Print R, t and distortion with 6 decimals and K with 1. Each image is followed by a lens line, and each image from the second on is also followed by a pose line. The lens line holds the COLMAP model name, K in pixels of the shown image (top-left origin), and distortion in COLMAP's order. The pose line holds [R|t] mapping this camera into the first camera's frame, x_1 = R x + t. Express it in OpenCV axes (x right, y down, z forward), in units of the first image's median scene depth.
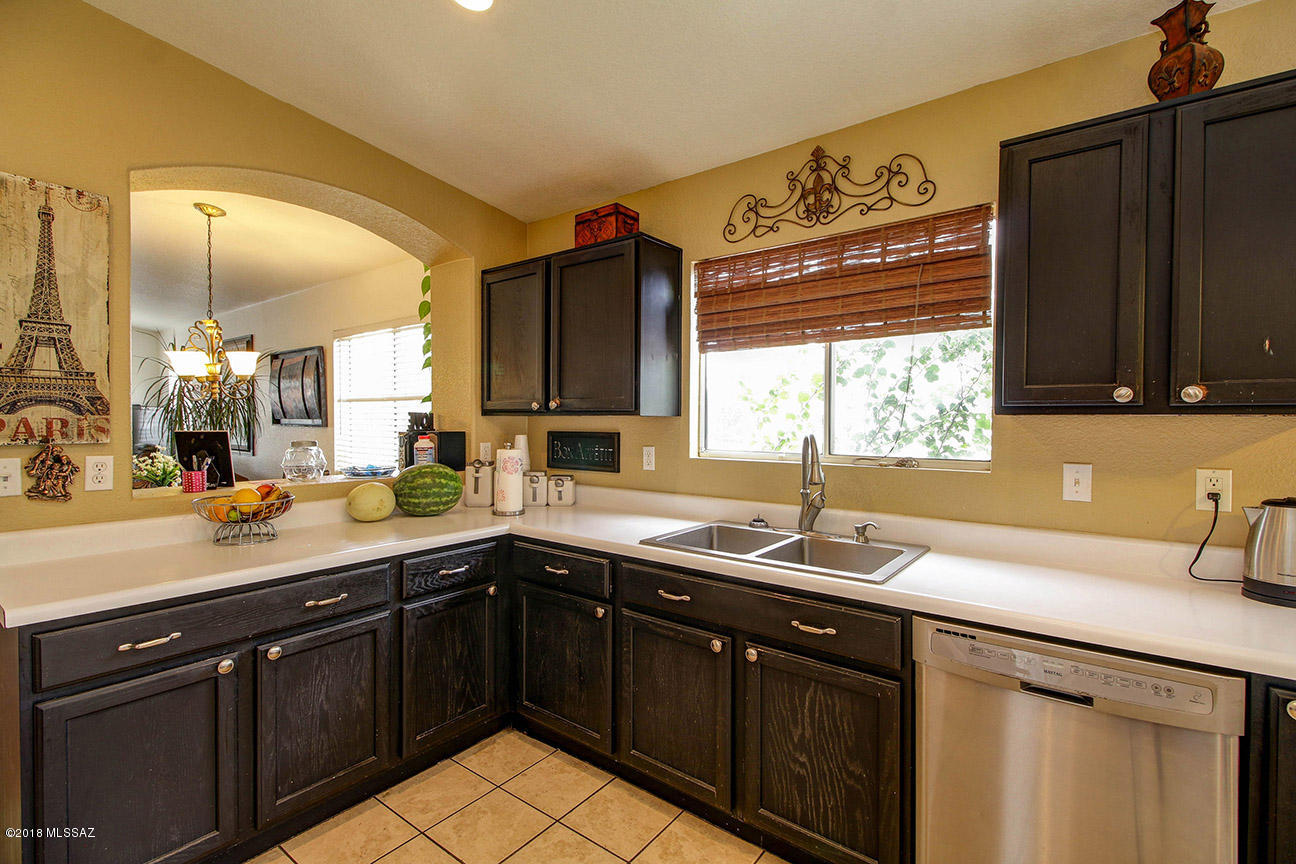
lens RADIAL K [[593.0, 0, 647.2], [0, 593.0, 428.8], [0, 0, 1]] dist [0.028996, -0.014962]
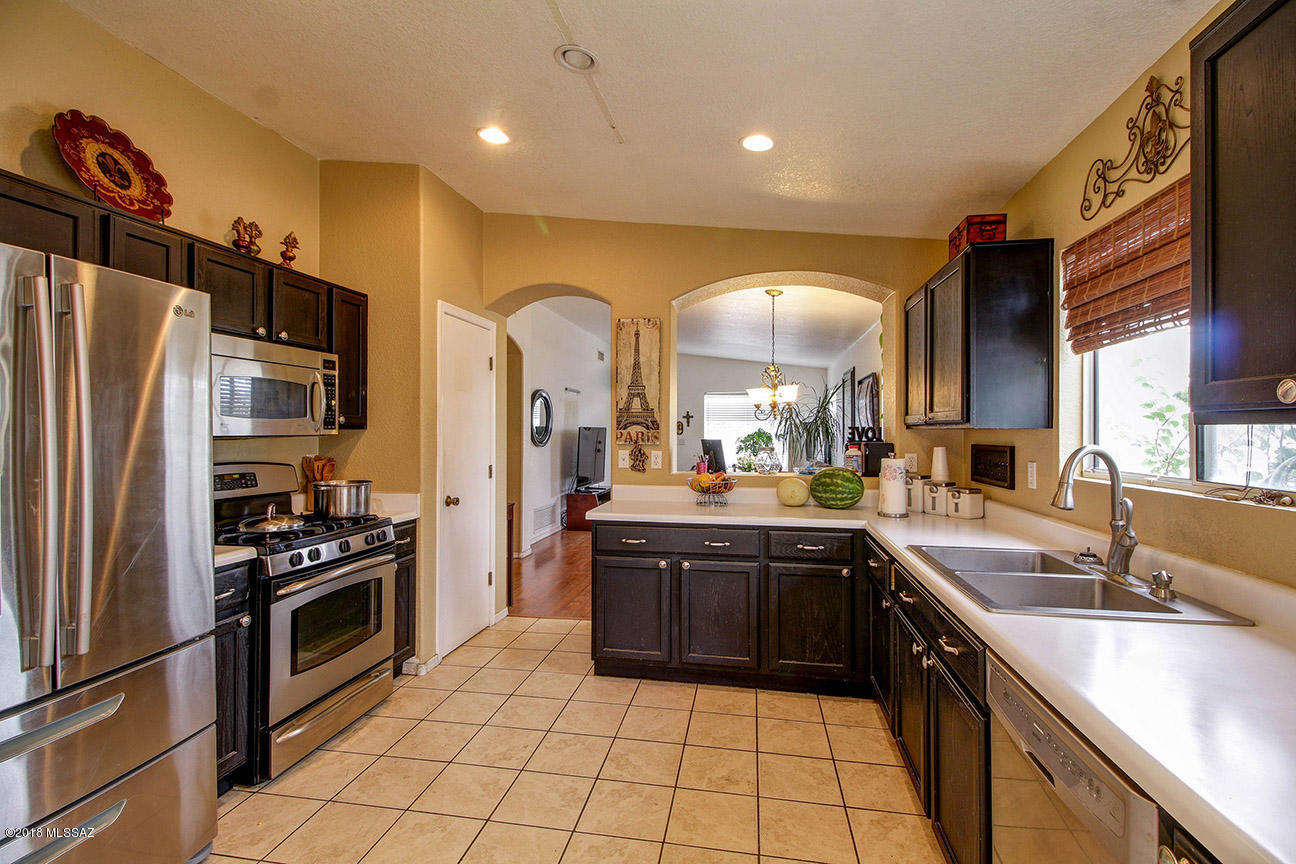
lens RADIAL K [[593.0, 0, 647.2], [0, 593.0, 428.8], [0, 0, 1]] dist [0.028996, -0.014962]
pose [[0.454942, -0.005493, -0.890504, 0.683814], [-0.014581, 0.999801, -0.013616, -0.000268], [0.890402, 0.019179, 0.454771, 0.080832]]
